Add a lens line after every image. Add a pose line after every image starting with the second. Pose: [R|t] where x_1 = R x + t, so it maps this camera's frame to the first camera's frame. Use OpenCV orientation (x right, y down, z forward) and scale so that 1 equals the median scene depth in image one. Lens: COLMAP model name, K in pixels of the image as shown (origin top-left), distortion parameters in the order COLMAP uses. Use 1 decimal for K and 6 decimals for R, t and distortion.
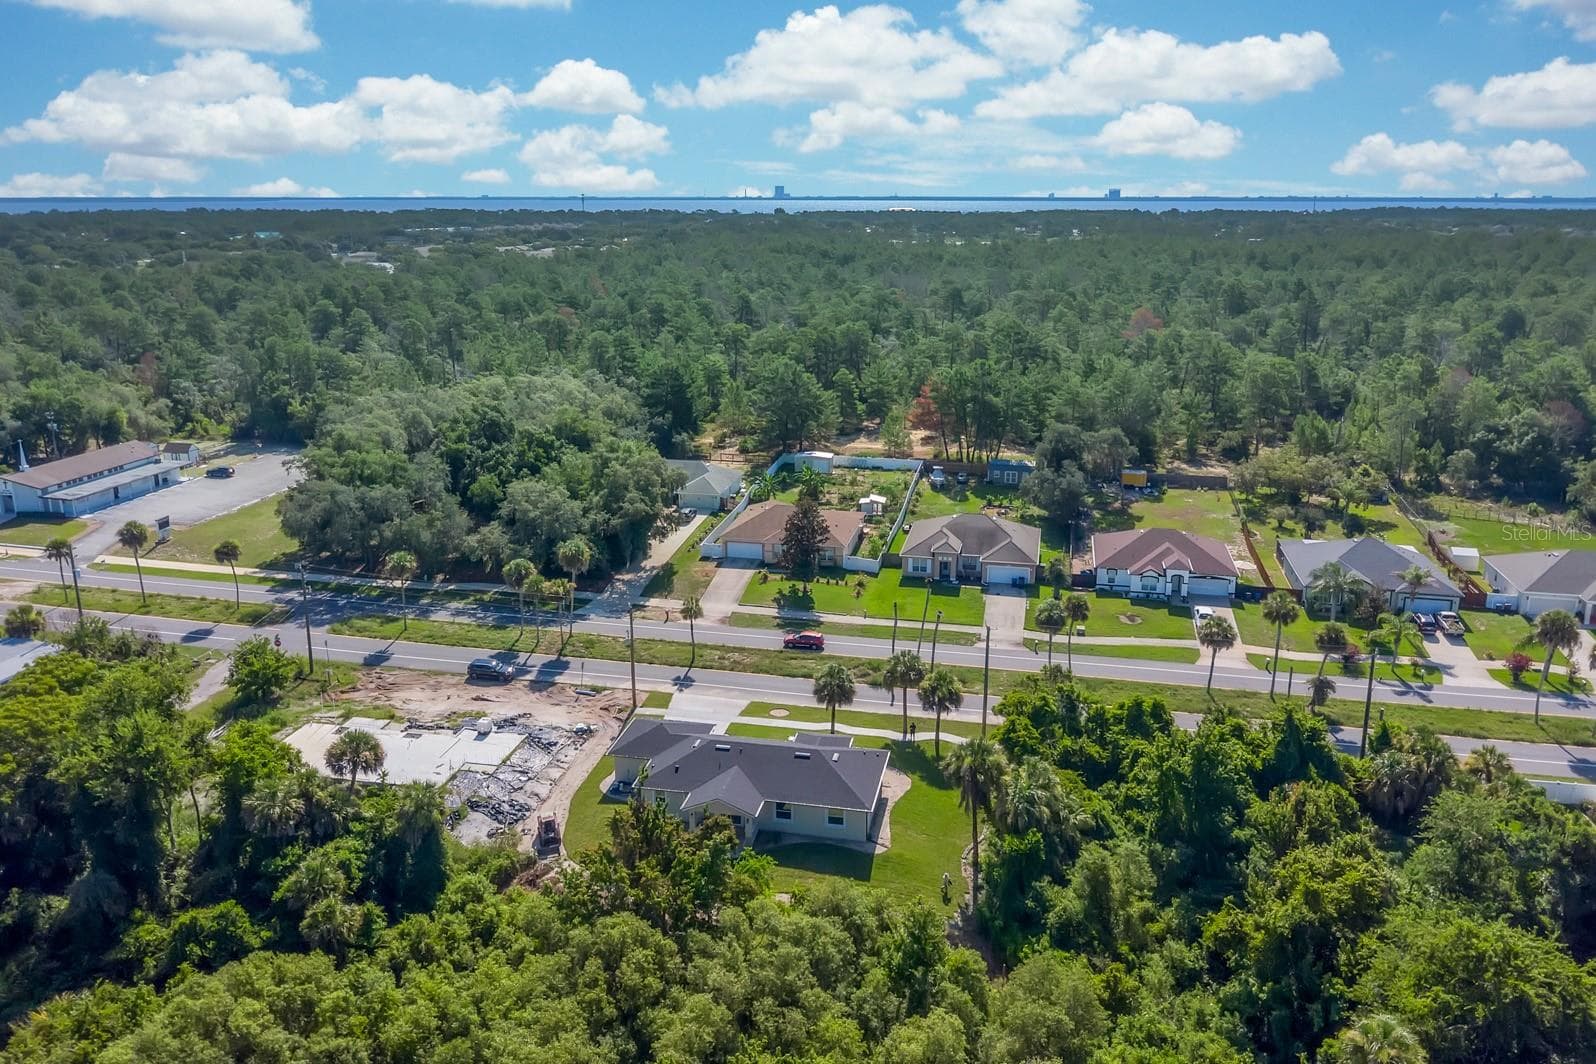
lens RADIAL K [[1172.3, 0, 798.6], [0, 1172.3, 530.1], [0, 0, 1]] dist [0.009696, -0.008839]
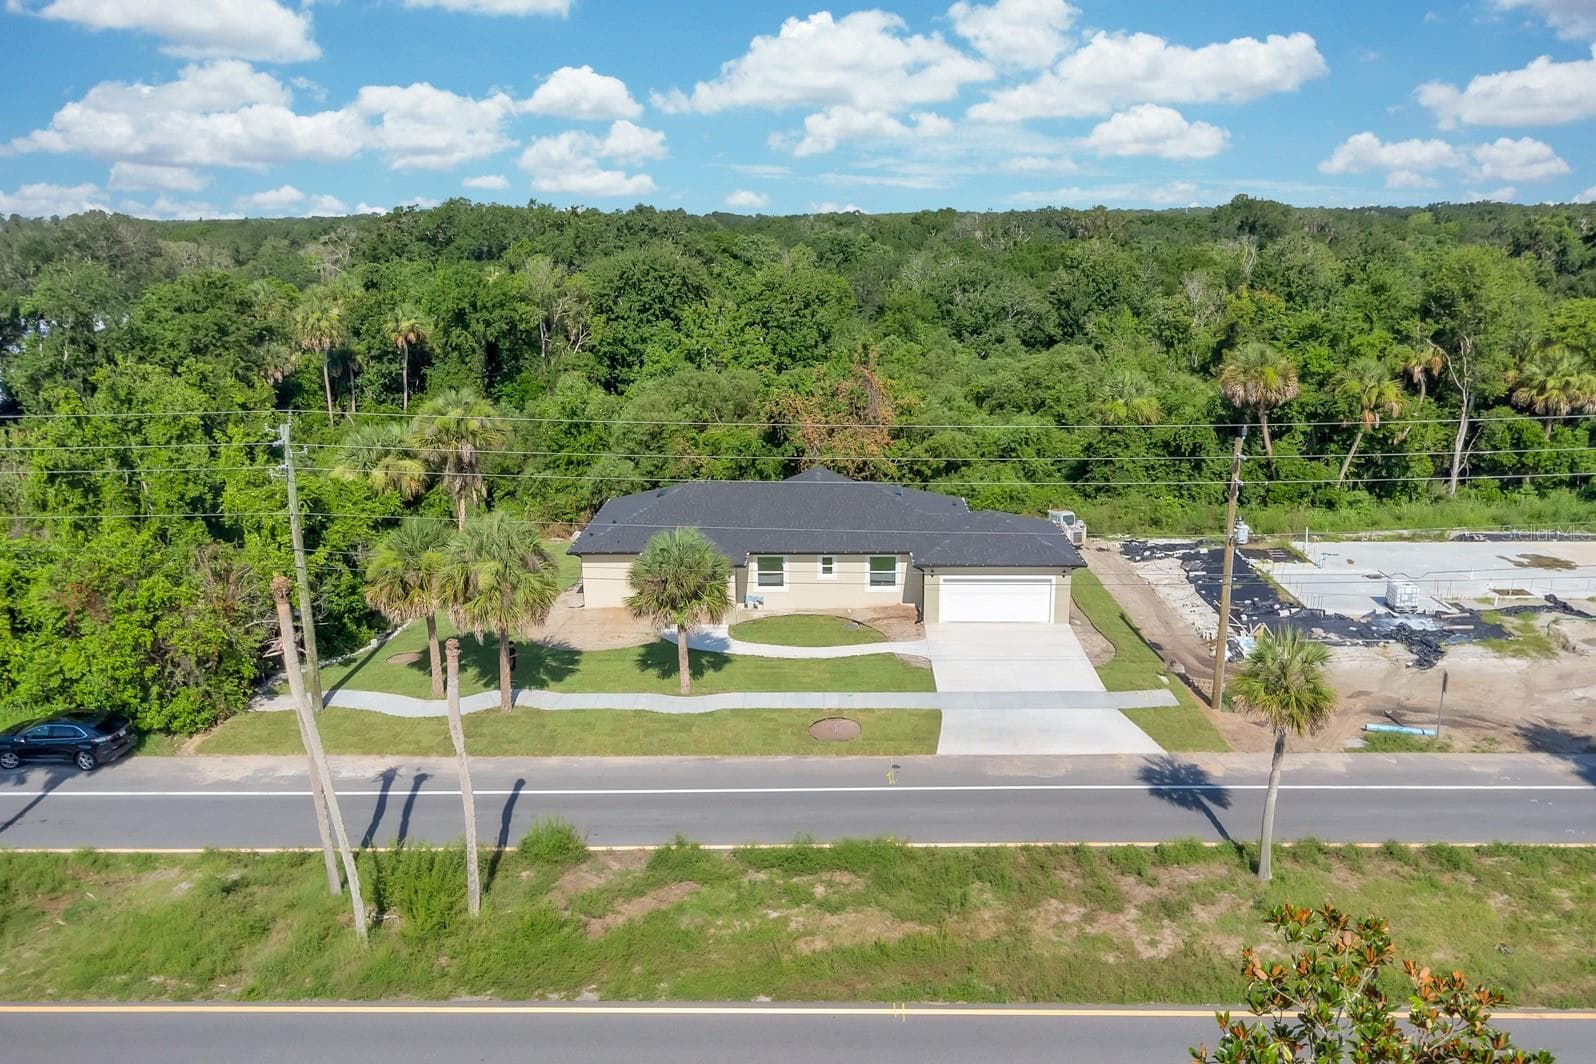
lens RADIAL K [[1172.3, 0, 795.9], [0, 1172.3, 528.4], [0, 0, 1]] dist [0.009696, -0.008839]
pose [[-0.984822, 0.053205, -0.165214, 0.050814], [-0.039358, 0.858614, 0.511109, -0.084398], [0.169049, 0.509853, -0.843488, 1.208516]]
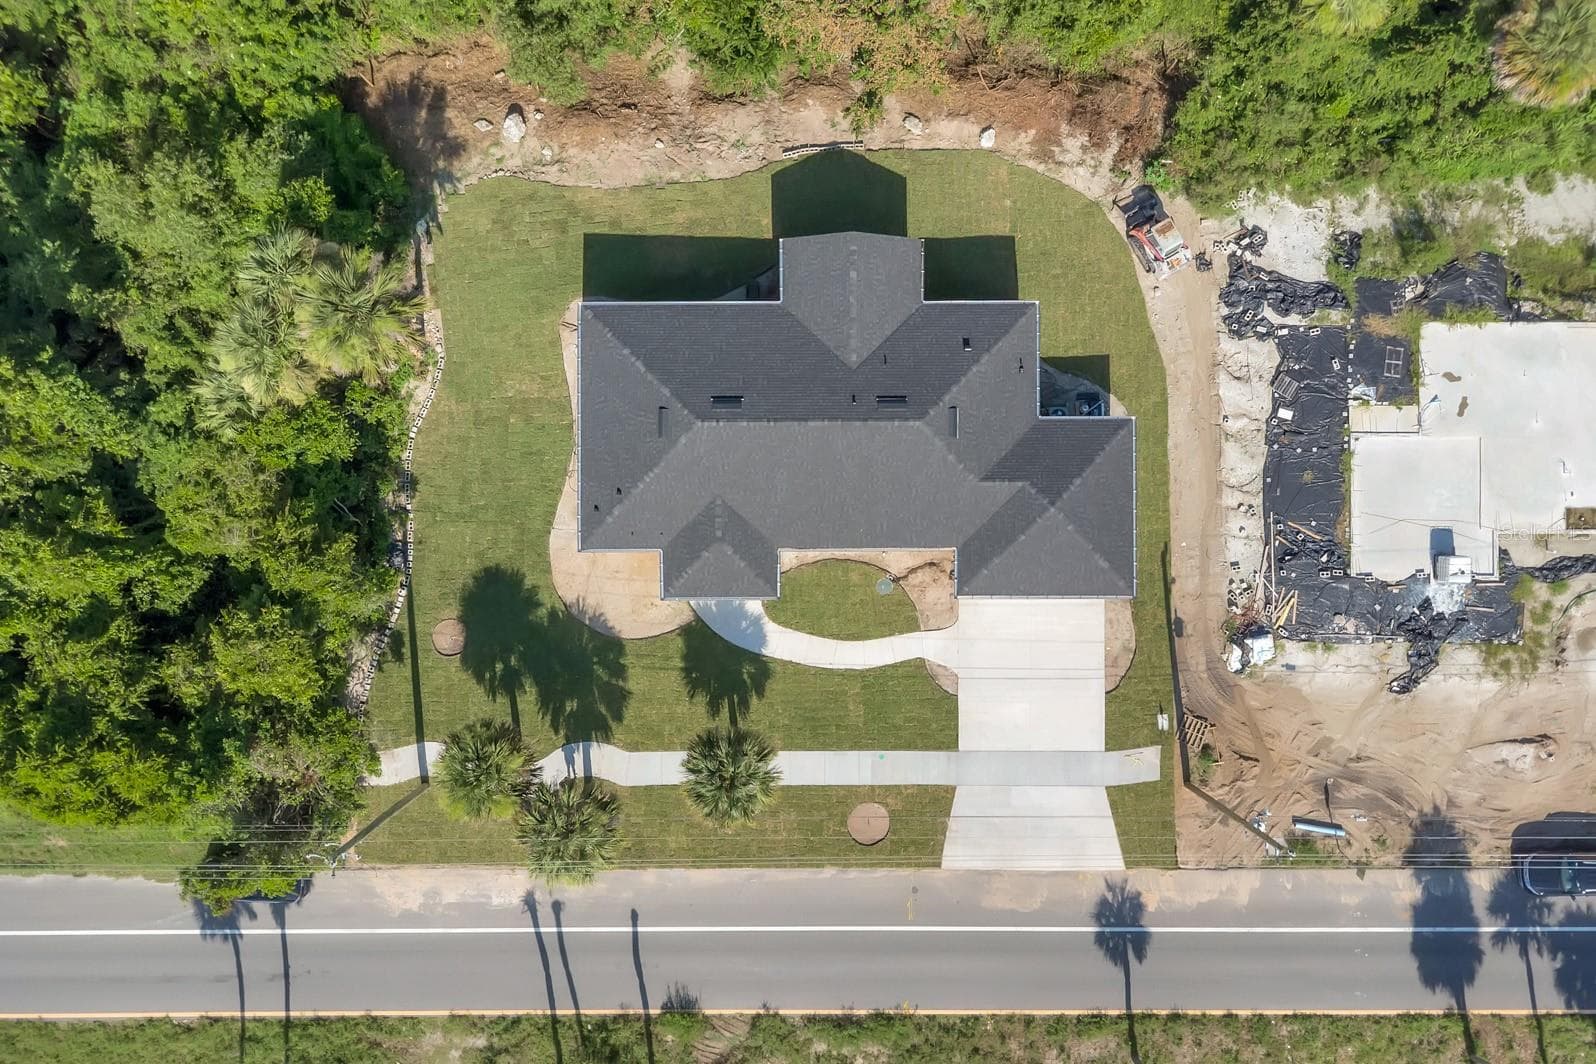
lens RADIAL K [[1172.3, 0, 800.4], [0, 1172.3, 529.0], [0, 0, 1]] dist [0.009696, -0.008839]
pose [[-0.978582, 0.205796, -0.005109, -0.011155], [-0.061673, -0.269402, 0.961051, -0.237846], [0.196404, 0.940782, 0.276324, 0.717900]]
